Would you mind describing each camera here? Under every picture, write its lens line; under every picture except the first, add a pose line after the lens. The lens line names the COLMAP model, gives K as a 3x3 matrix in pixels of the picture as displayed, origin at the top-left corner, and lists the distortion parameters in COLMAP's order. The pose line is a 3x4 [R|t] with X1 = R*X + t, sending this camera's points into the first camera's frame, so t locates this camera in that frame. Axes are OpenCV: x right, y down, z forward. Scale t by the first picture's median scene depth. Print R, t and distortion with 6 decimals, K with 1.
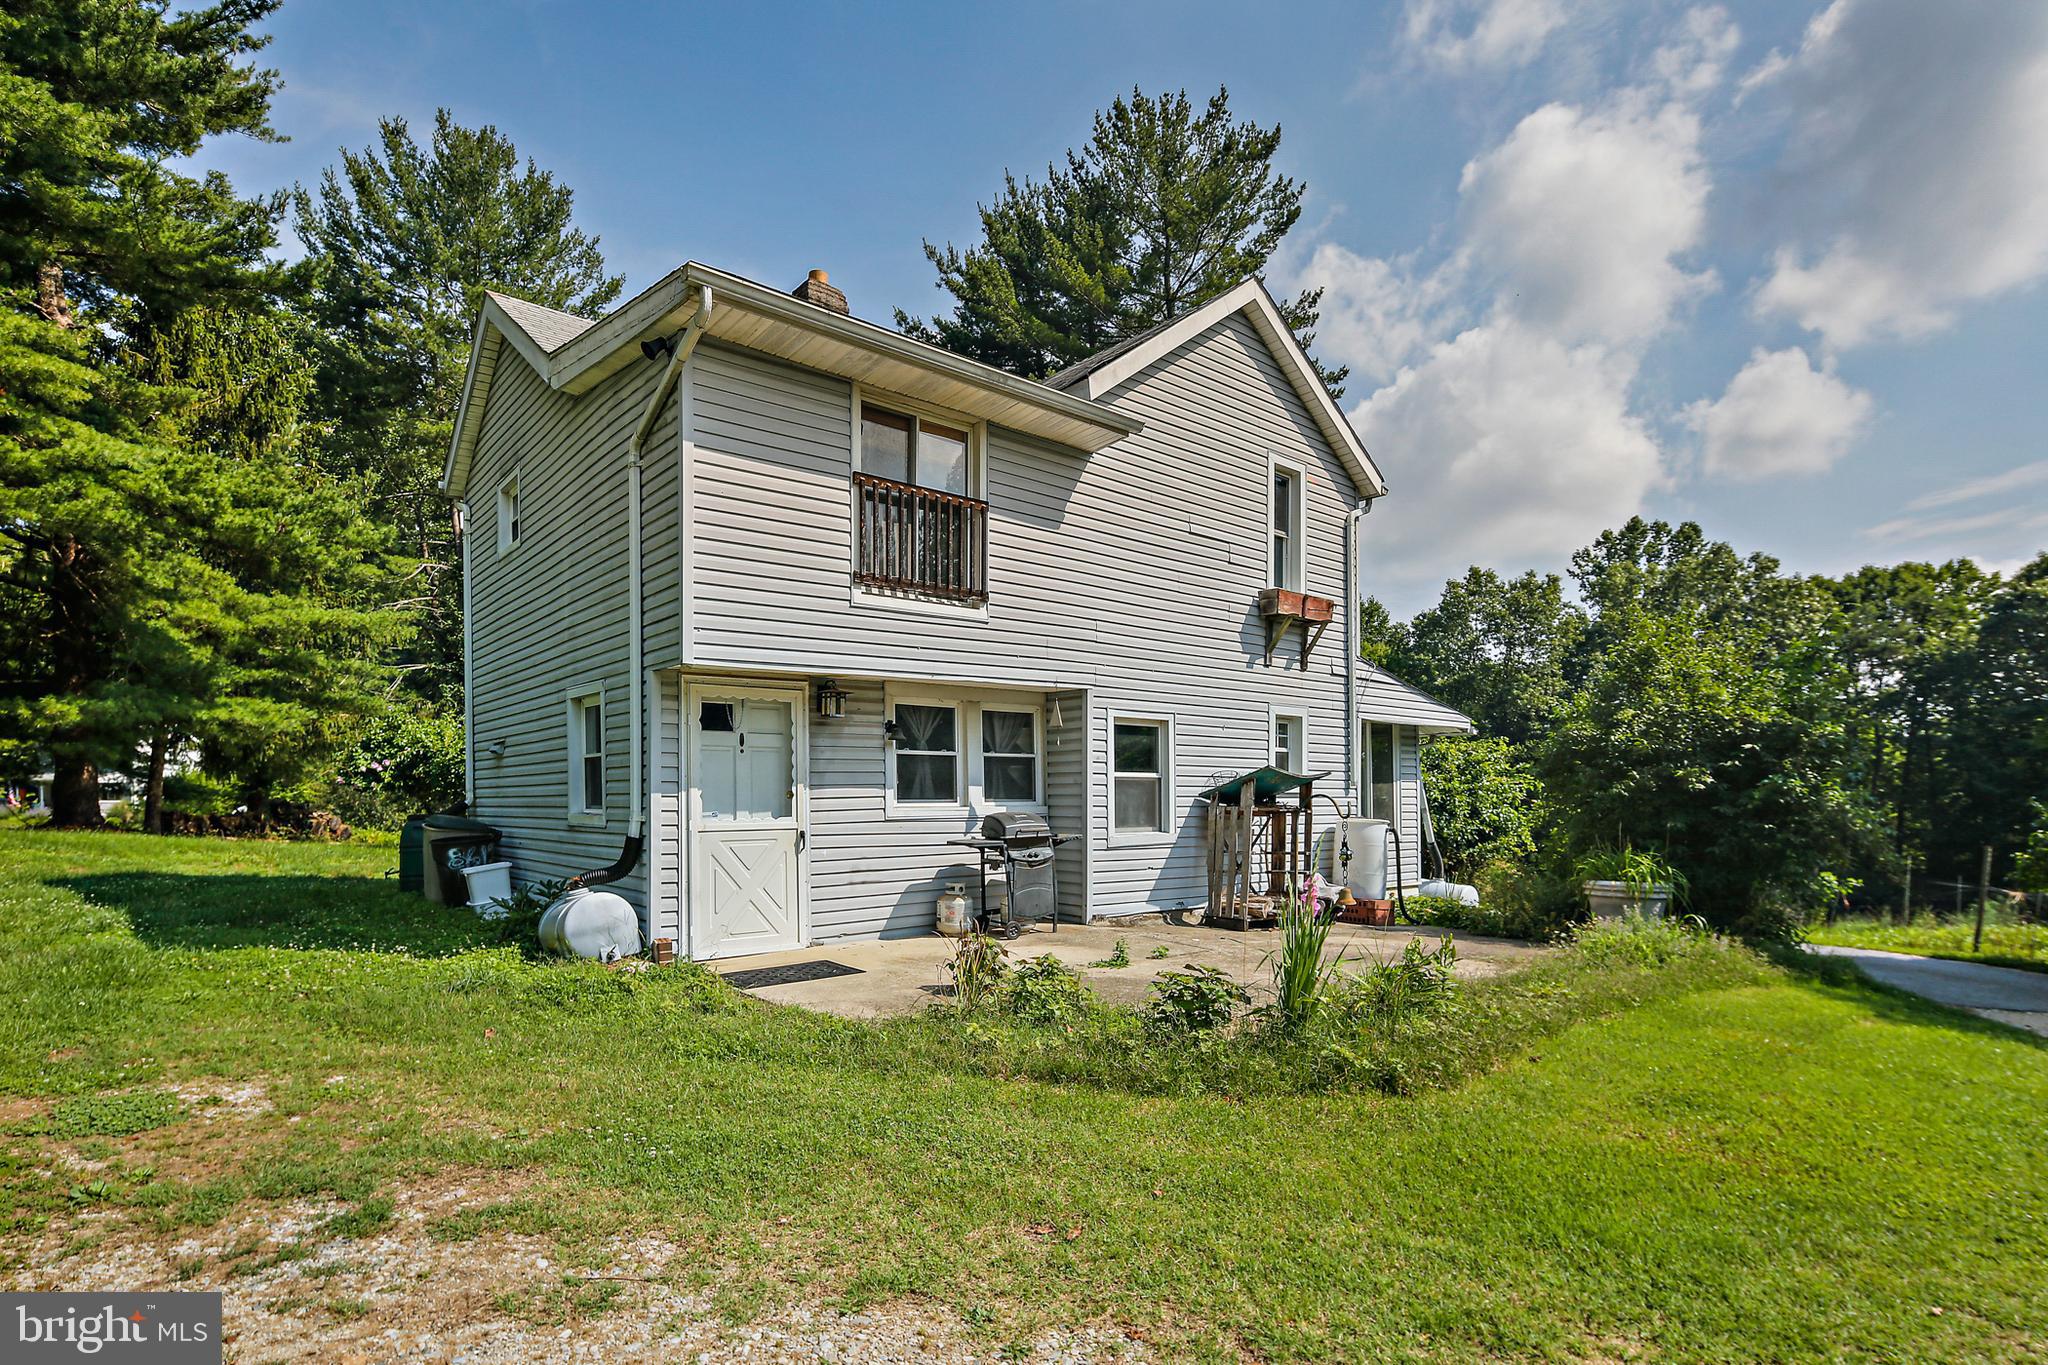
lens RADIAL K [[1001.3, 0, 1029.8], [0, 1001.3, 681.5], [0, 0, 1]] dist [0.003505, -0.004705]
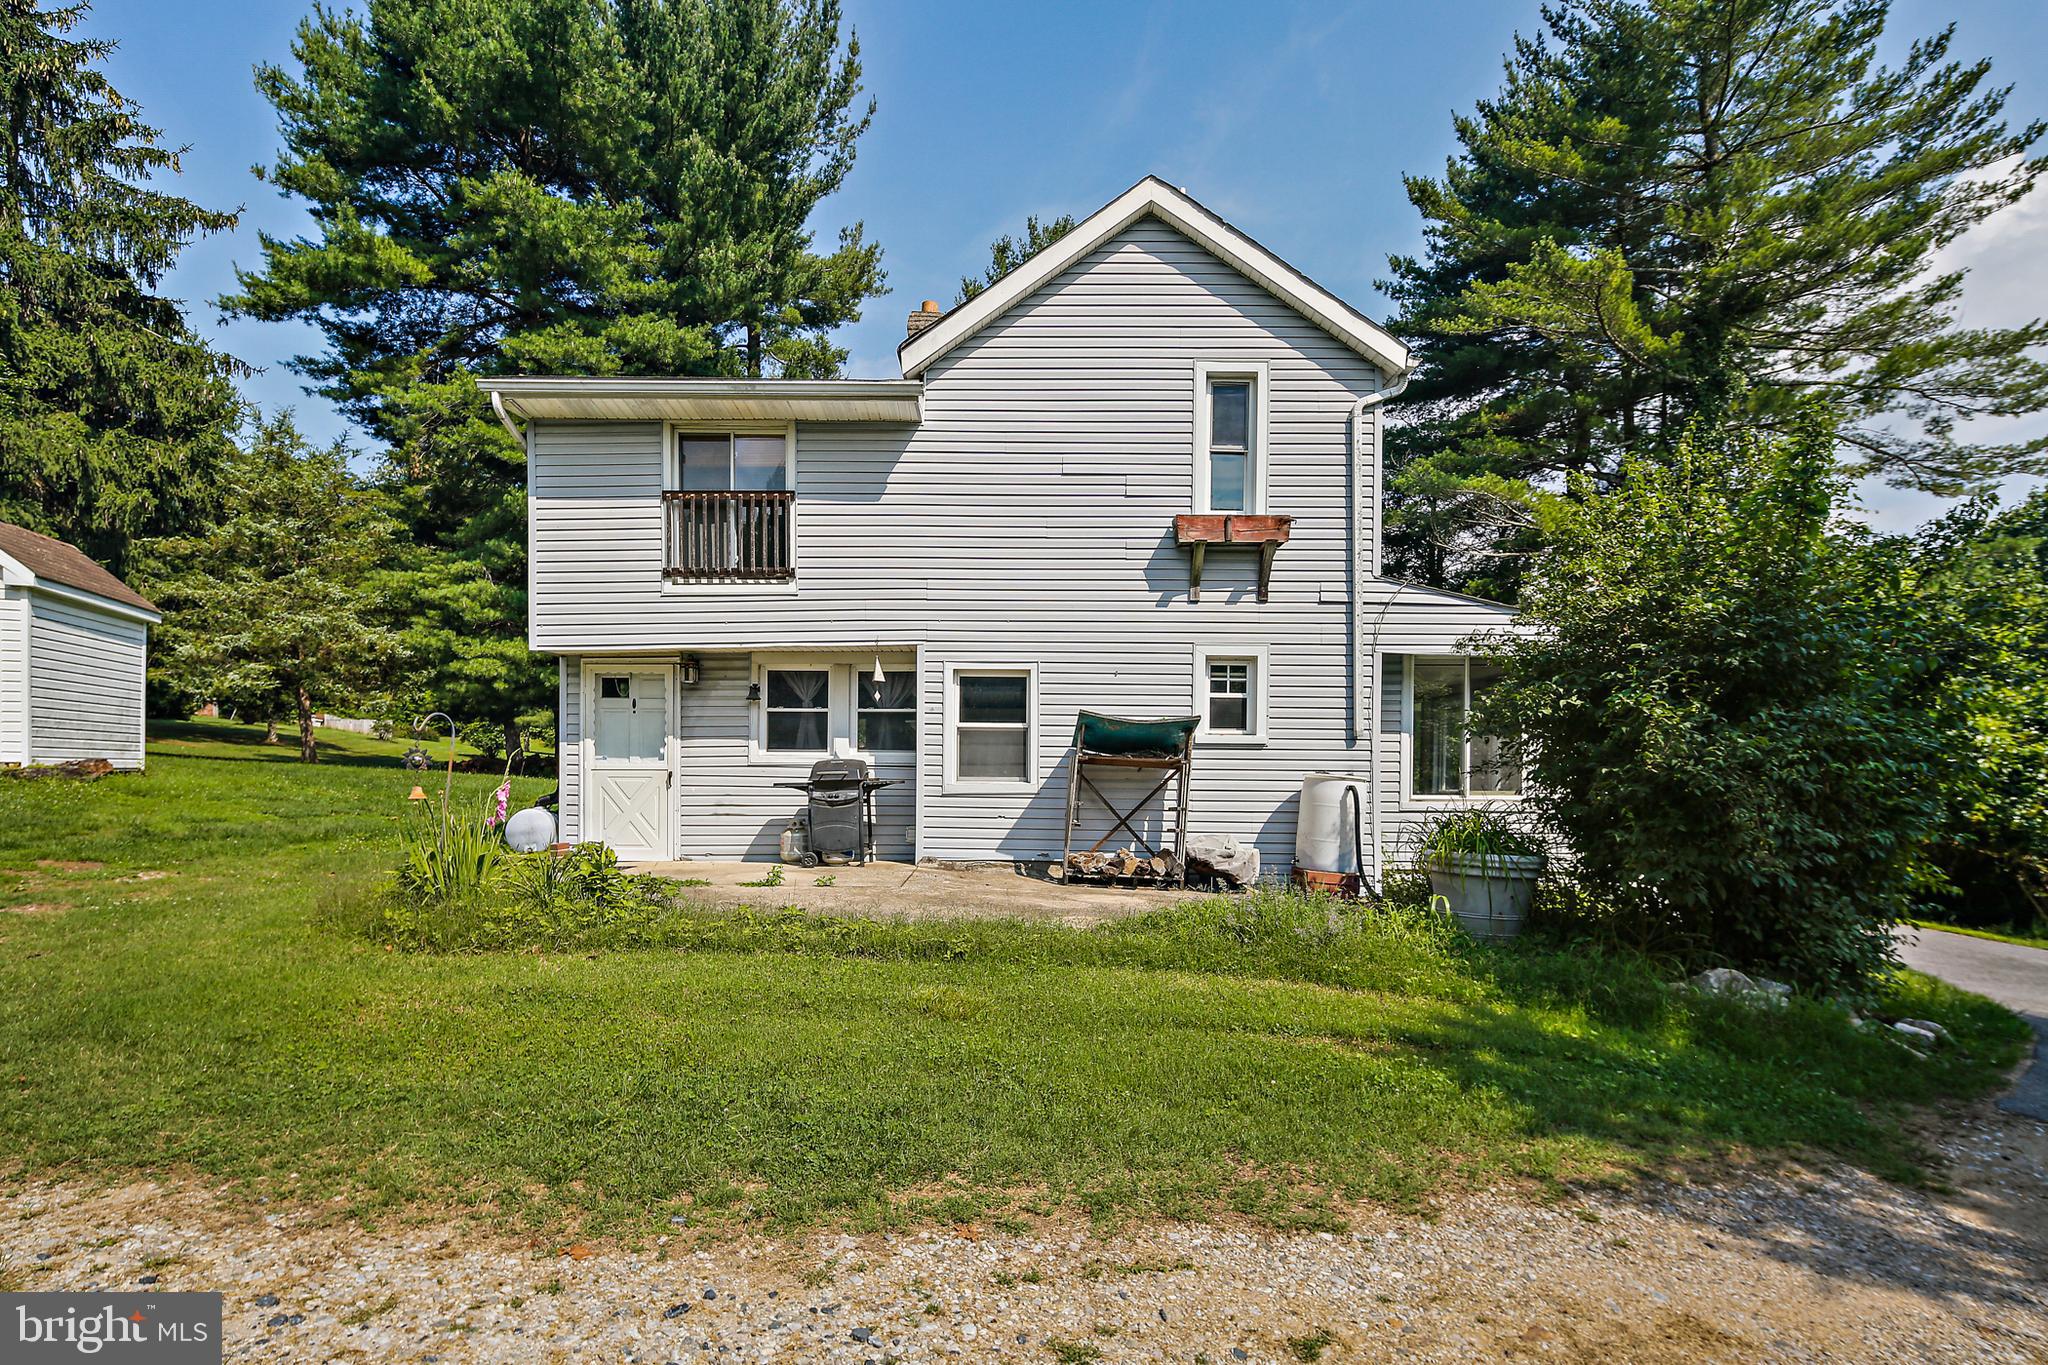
lens RADIAL K [[1001.3, 0, 1031.1], [0, 1001.3, 683.2], [0, 0, 1]] dist [0.003505, -0.004705]
pose [[0.757095, -0.060512, -0.650496, 0.844383], [0.064926, 0.997741, -0.017249, 0.075024], [0.650071, -0.029175, 0.759313, 0.272790]]
